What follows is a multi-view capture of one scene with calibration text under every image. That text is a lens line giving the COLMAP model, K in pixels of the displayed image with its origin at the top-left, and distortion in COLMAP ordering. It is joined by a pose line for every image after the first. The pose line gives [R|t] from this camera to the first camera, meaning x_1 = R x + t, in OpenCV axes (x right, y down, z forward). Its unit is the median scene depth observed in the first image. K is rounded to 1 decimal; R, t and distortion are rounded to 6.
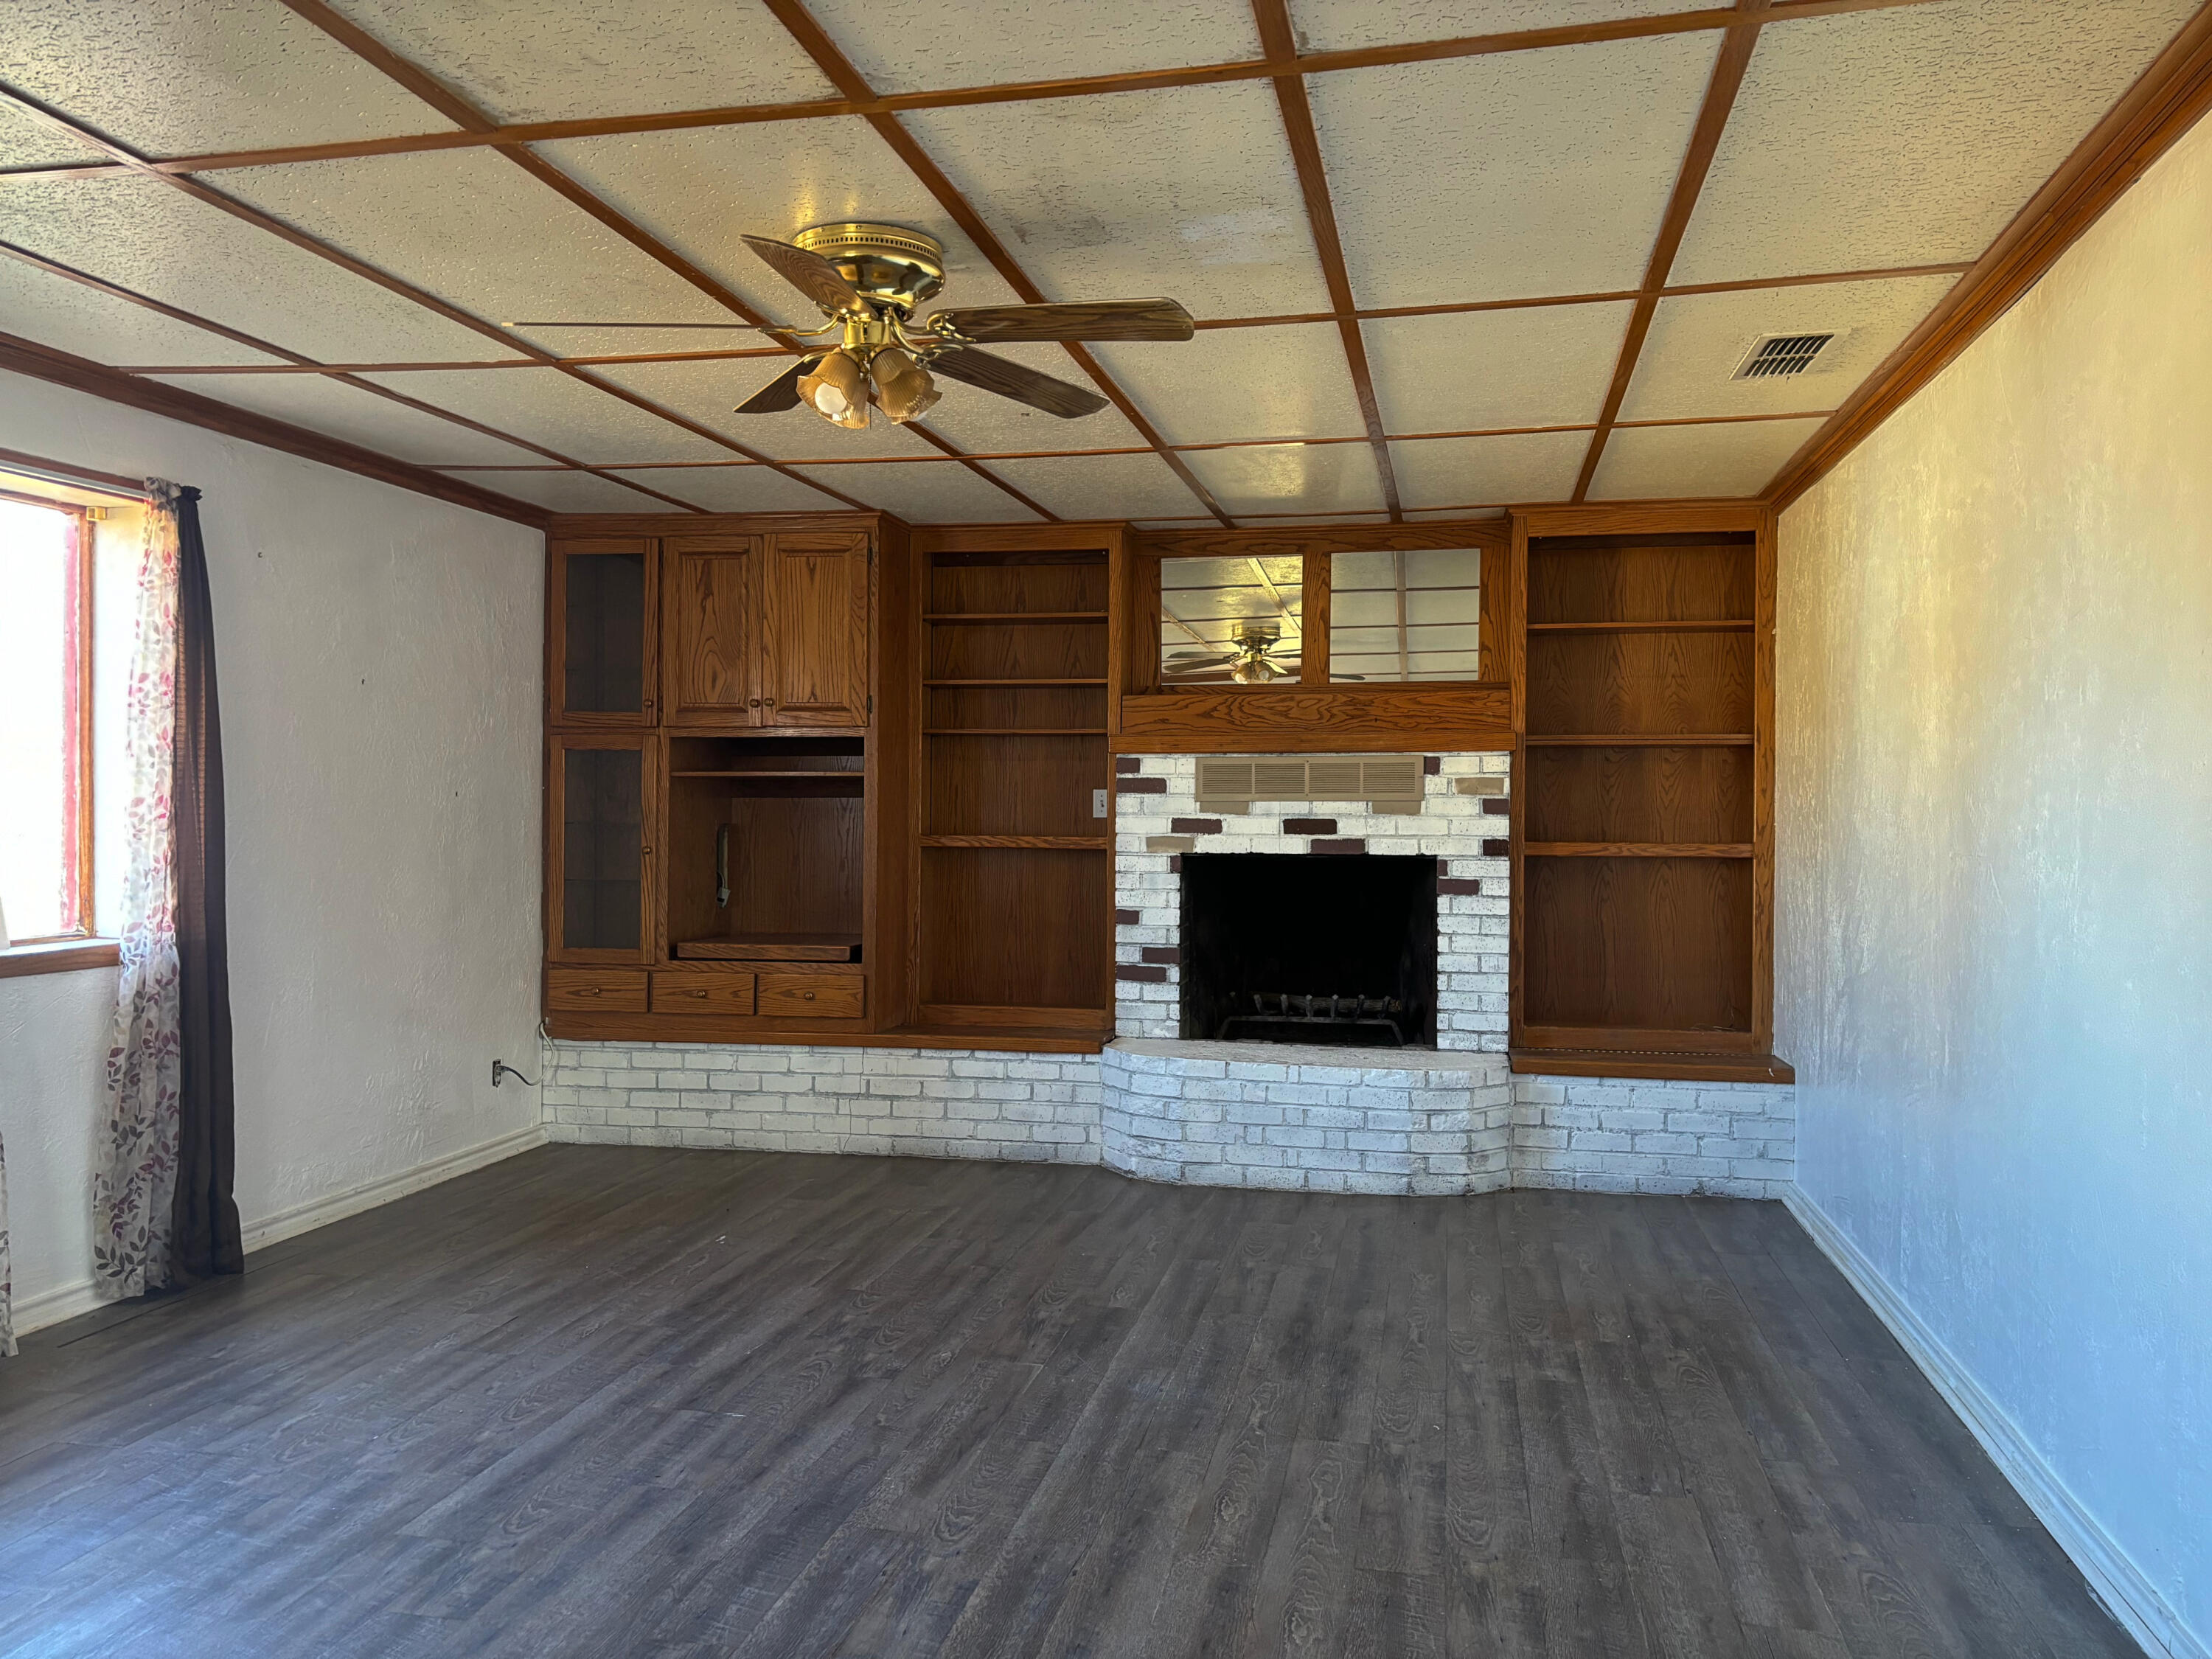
lens RADIAL K [[1641.3, 0, 1117.4], [0, 1641.3, 822.7], [0, 0, 1]] dist [0.032313, 0.006995]
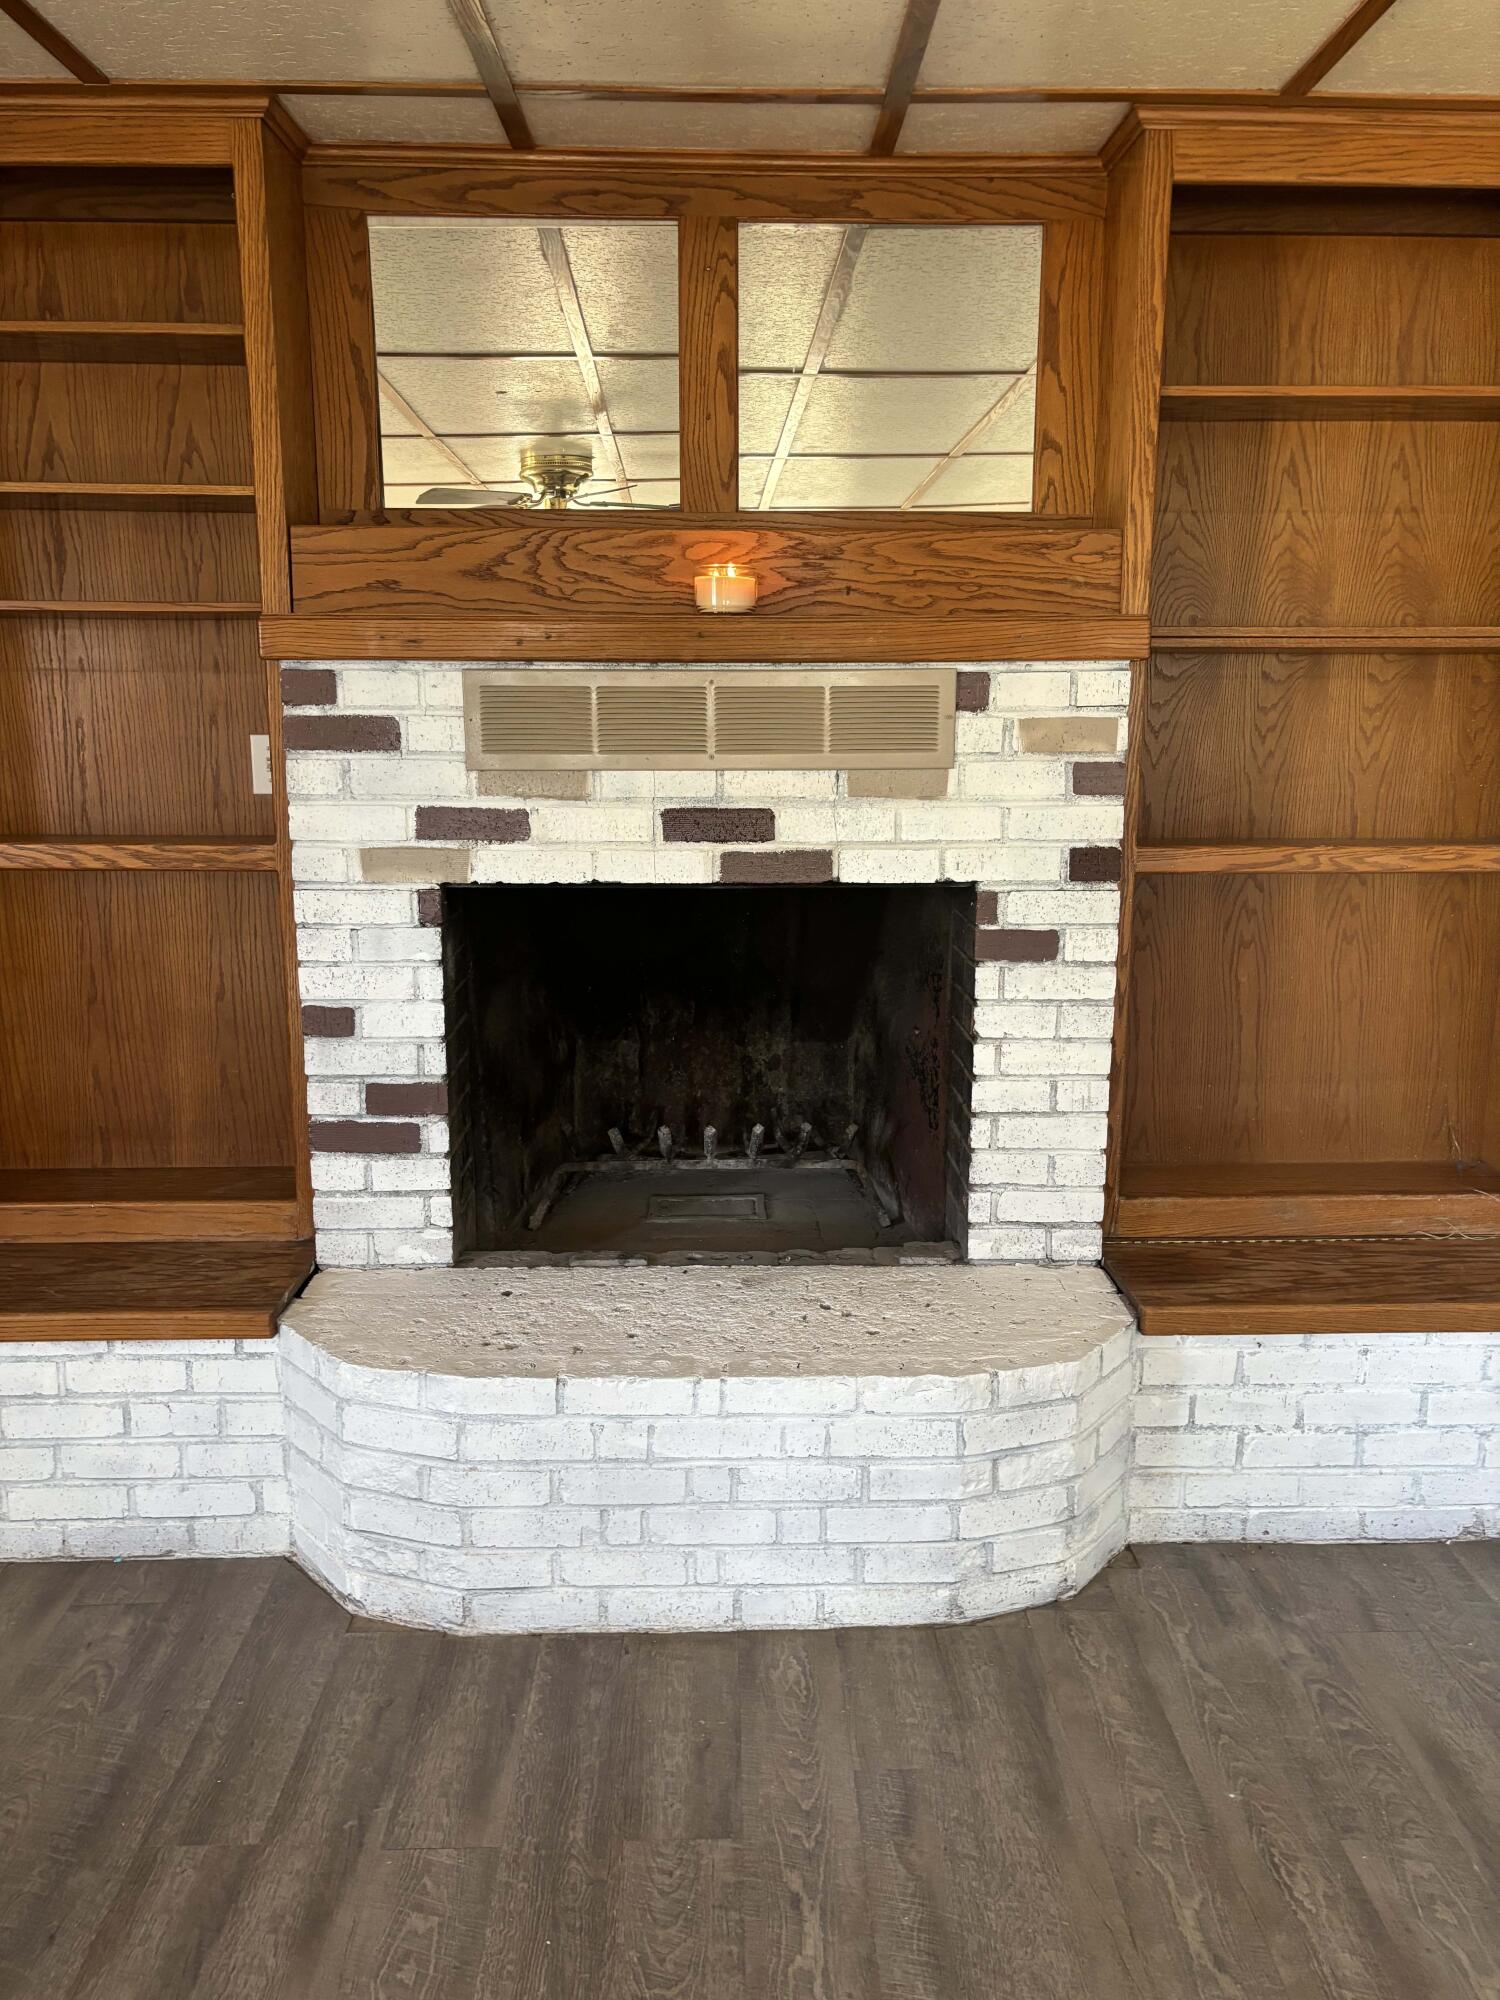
lens RADIAL K [[1484.0, 0, 756.7], [0, 1484.0, 1011.4], [0, 0, 1]] dist [0.032313, 0.006995]
pose [[0.974695, -0.046656, 0.218614, 0.033537], [0.001811, 0.979593, 0.200985, -0.030984], [-0.223530, -0.195503, 0.954889, 0.590143]]
